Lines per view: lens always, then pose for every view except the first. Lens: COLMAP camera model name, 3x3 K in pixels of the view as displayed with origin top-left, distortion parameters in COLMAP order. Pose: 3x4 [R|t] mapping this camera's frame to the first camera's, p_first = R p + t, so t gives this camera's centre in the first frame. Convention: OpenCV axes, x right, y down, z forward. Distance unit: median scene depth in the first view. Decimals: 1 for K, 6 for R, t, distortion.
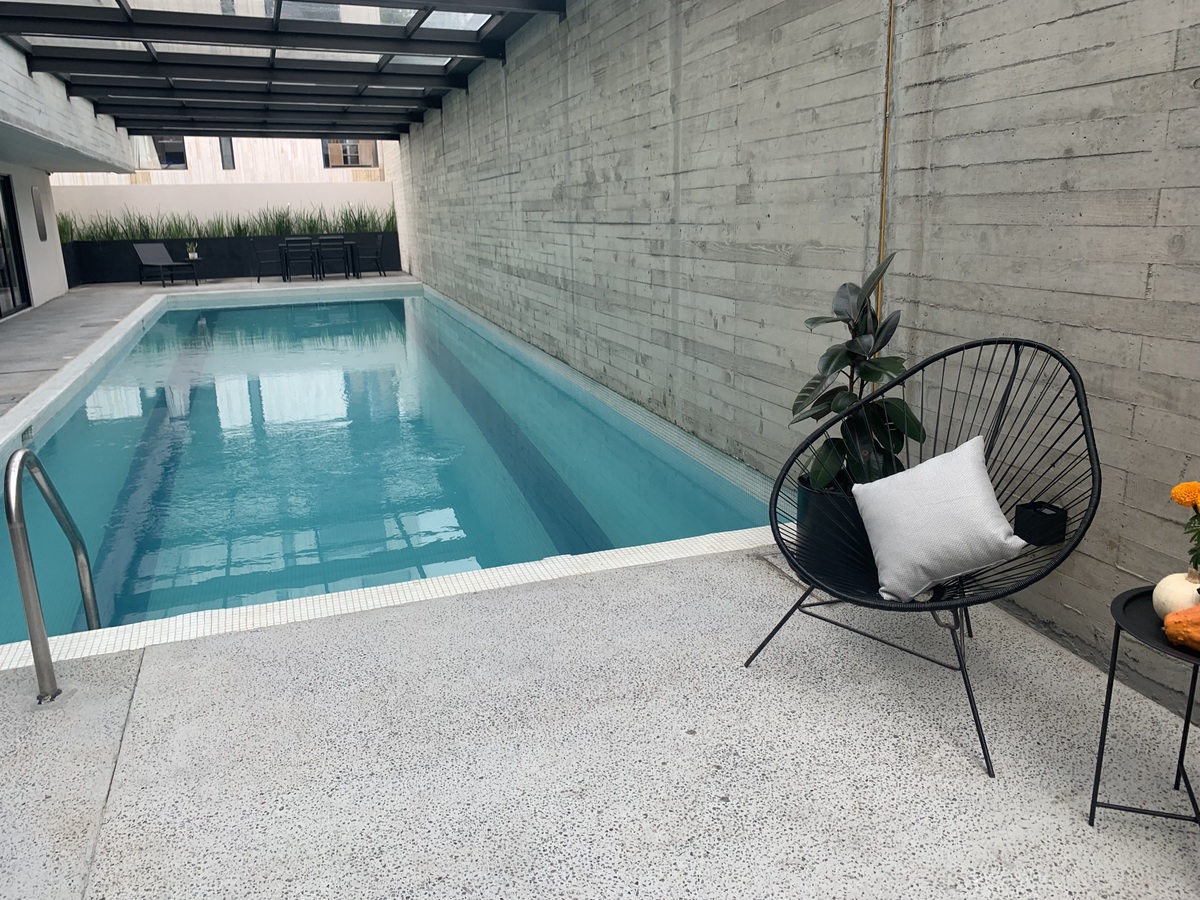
lens RADIAL K [[903.3, 0, 621.5], [0, 903.3, 433.4], [0, 0, 1]] dist [0.008302, -0.005909]
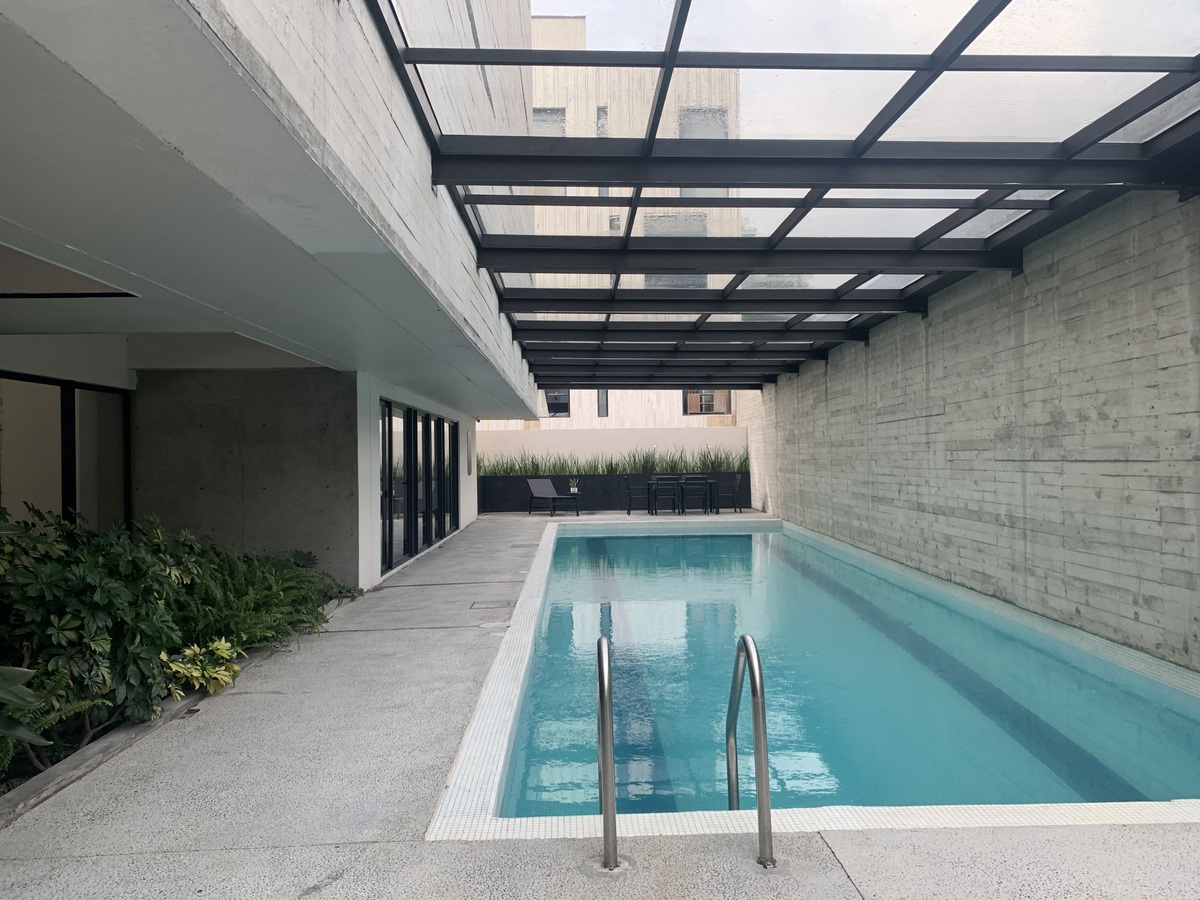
lens RADIAL K [[903.3, 0, 608.4], [0, 903.3, 444.4], [0, 0, 1]] dist [0.008302, -0.005909]
pose [[0.943474, 0.001932, -0.331441, -0.126308], [-0.084755, 0.968143, -0.235619, 0.020049], [0.320427, 0.250392, 0.913581, -0.057614]]
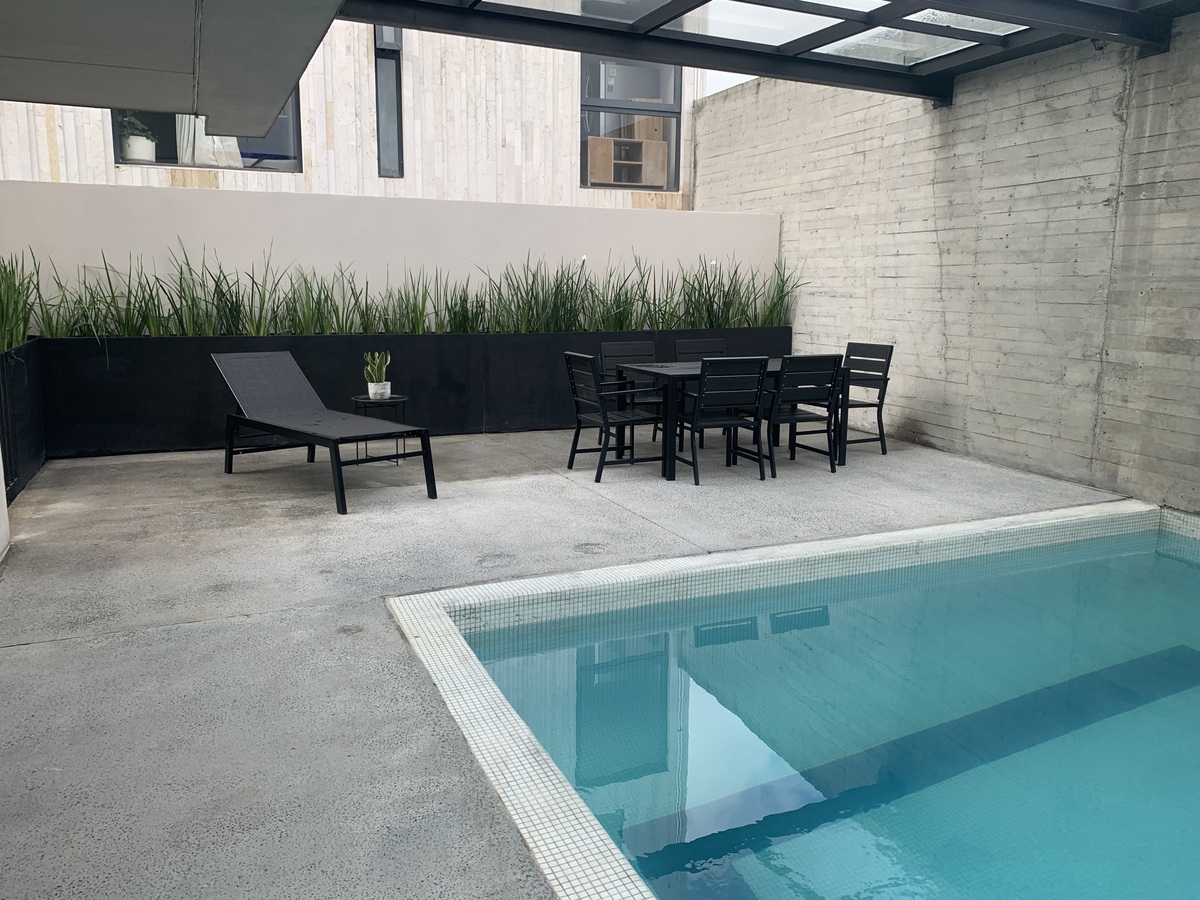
lens RADIAL K [[903.3, 0, 601.3], [0, 903.3, 446.4], [0, 0, 1]] dist [0.008302, -0.005909]
pose [[0.998808, 0.024862, 0.041996, -0.840572], [-0.022127, 0.997680, -0.064379, -0.322801], [-0.043499, 0.063373, 0.997041, 1.360508]]
